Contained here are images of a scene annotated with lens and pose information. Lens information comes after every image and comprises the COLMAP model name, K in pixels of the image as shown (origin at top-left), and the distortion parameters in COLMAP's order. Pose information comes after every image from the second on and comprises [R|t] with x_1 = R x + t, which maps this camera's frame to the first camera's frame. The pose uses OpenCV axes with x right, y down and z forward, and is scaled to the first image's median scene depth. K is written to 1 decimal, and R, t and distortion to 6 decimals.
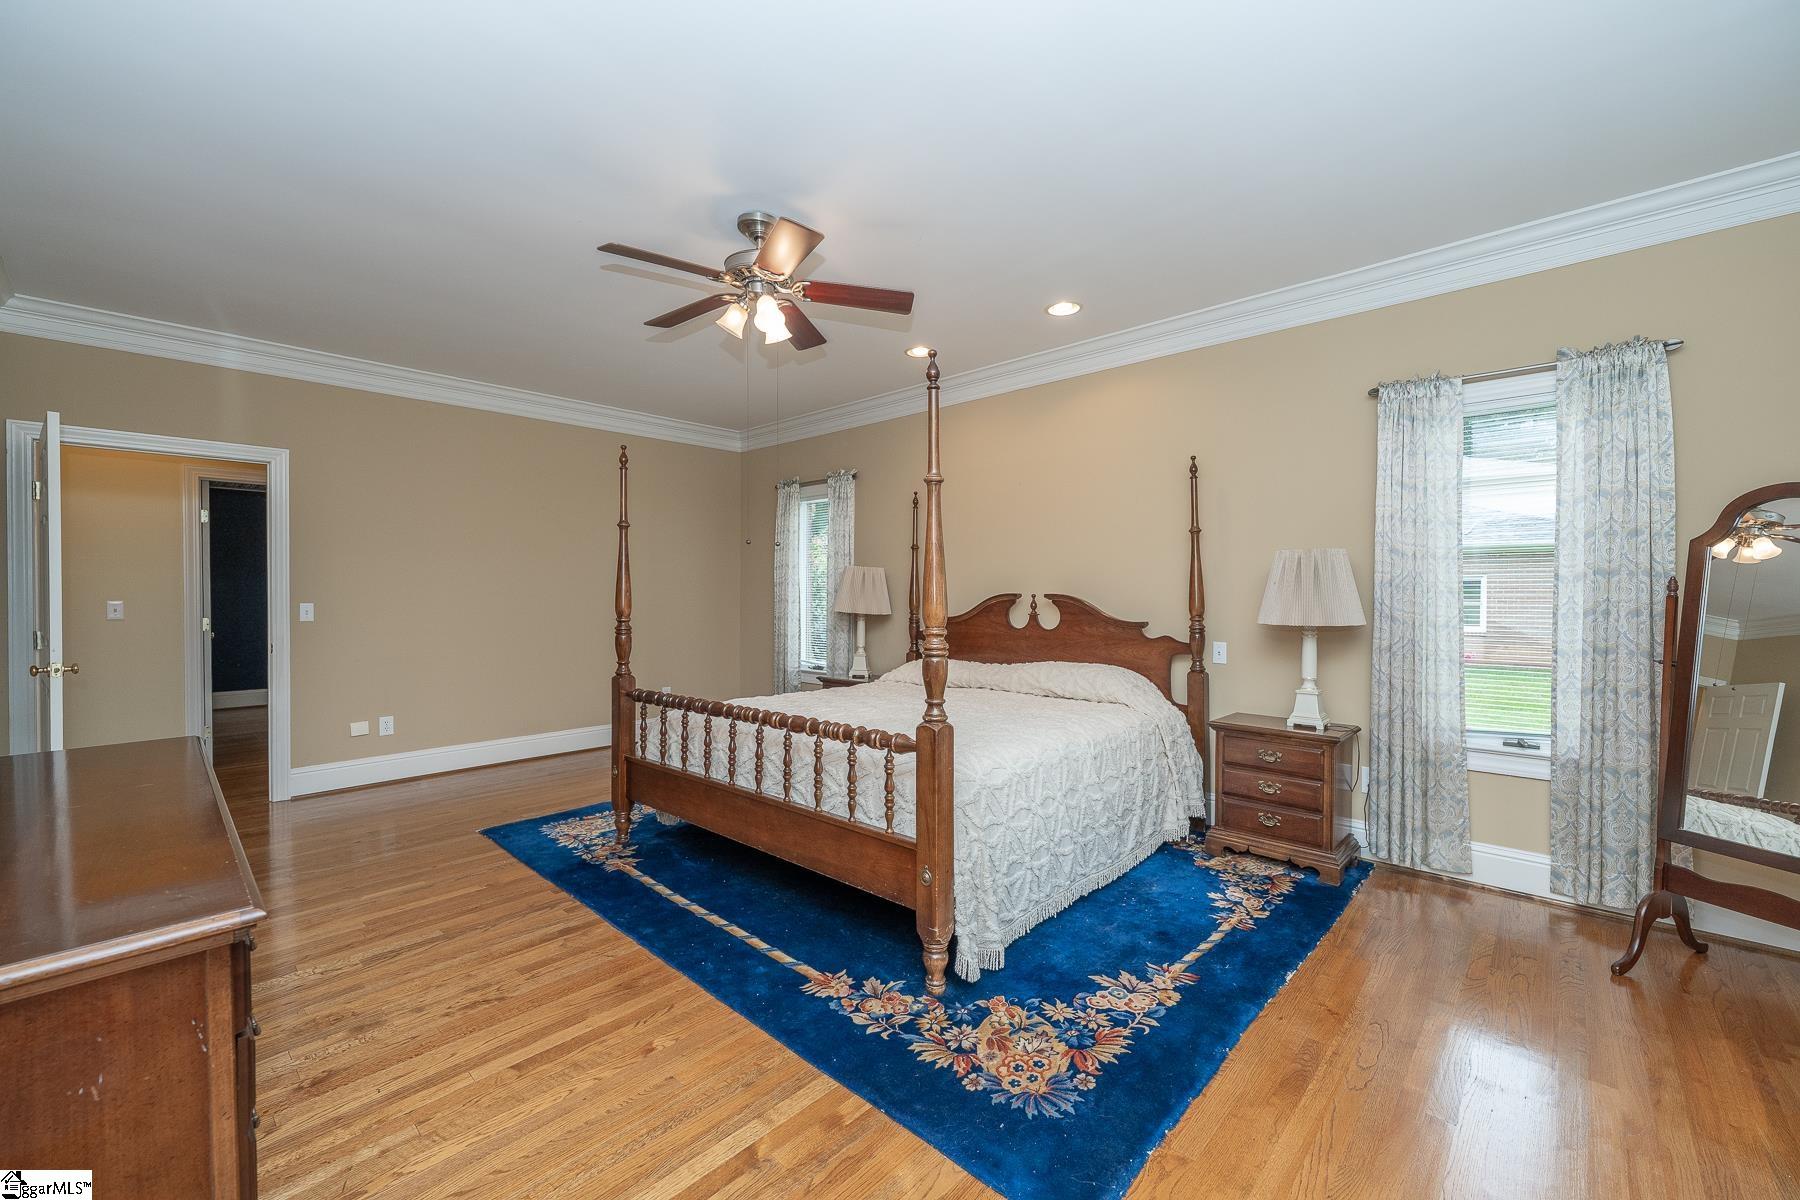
lens RADIAL K [[713.4, 0, 895.1], [0, 713.4, 599.6], [0, 0, 1]] dist [-0.000696, 0.000825]
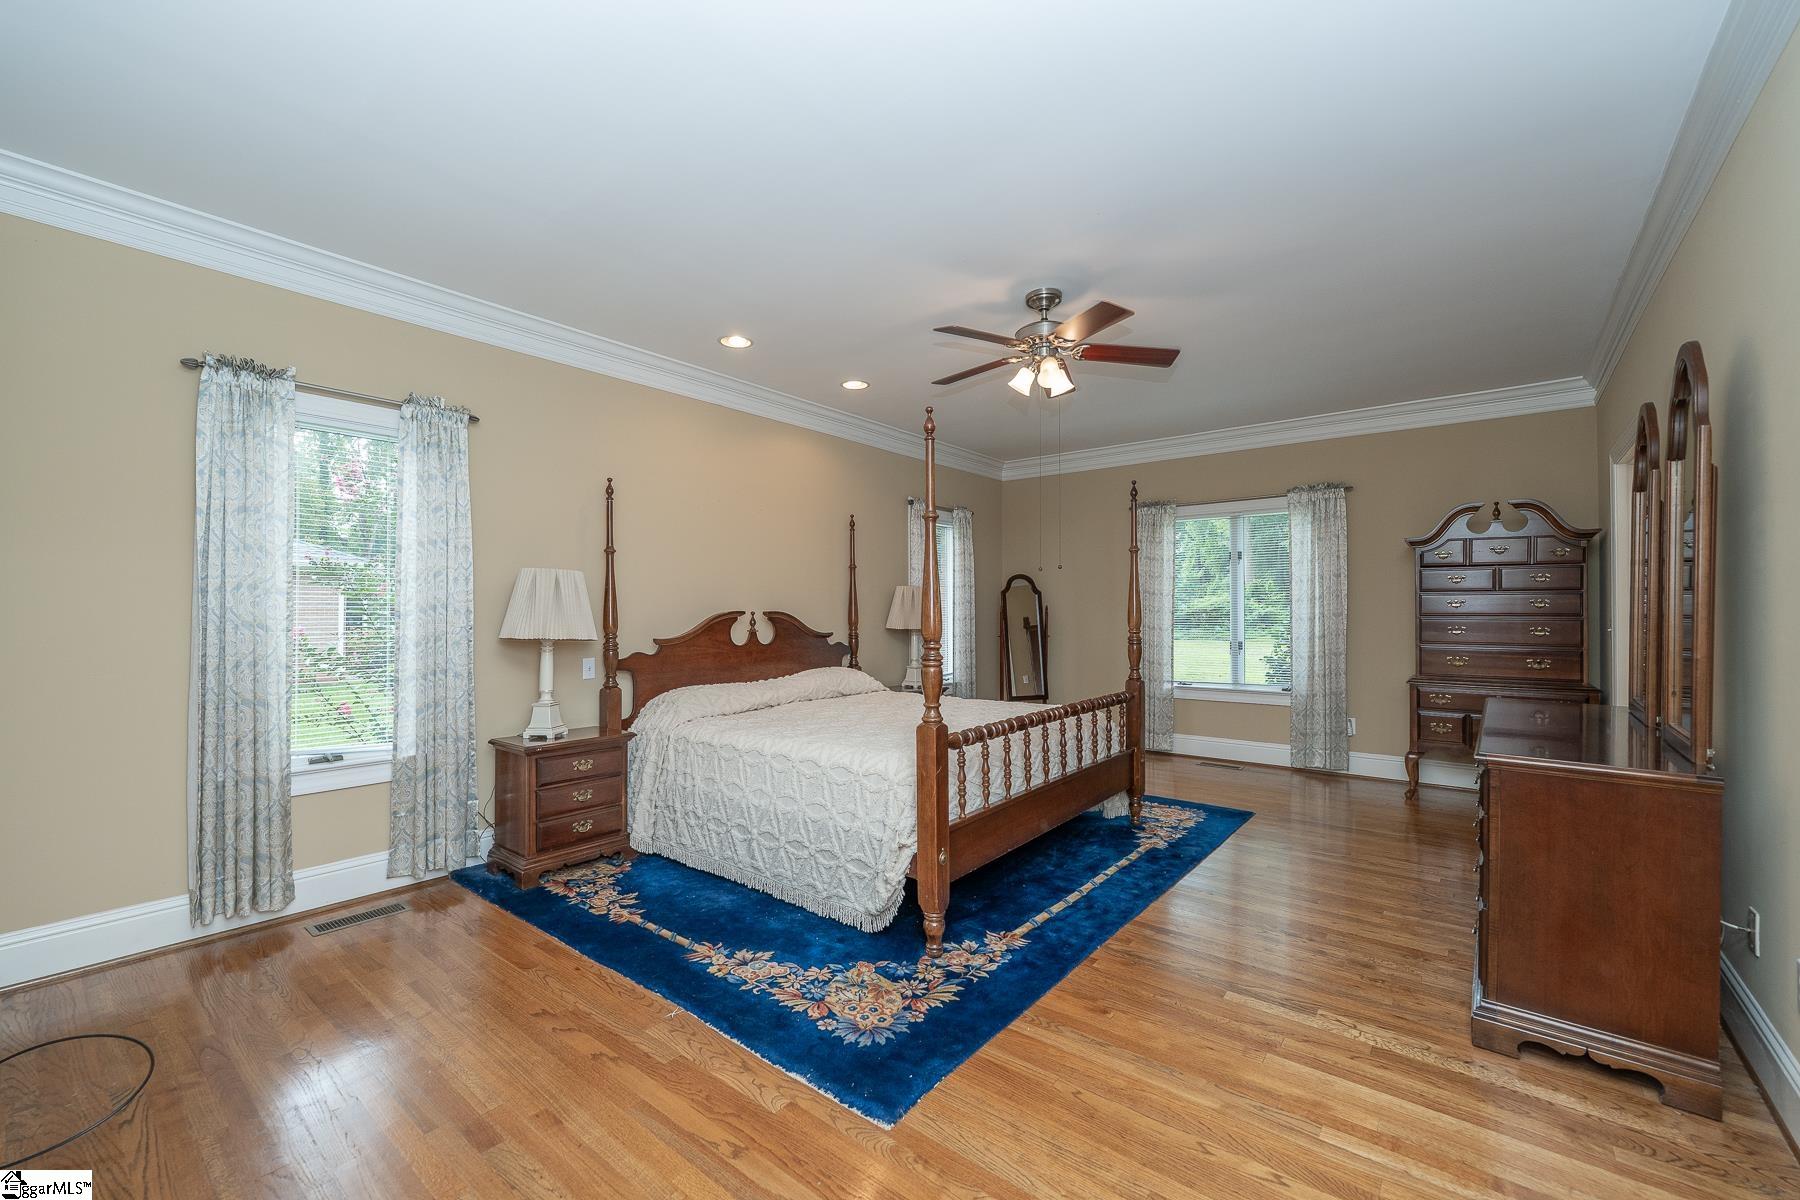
lens RADIAL K [[750.7, 0, 901.2], [0, 750.7, 609.8], [0, 0, 1]] dist [0.017471, 0.000097]
pose [[-0.086412, 0.001305, 0.996259, -1.279659], [0.010992, 0.999940, -0.000357, -0.010271], [-0.996199, 0.010920, -0.086421, 1.229948]]
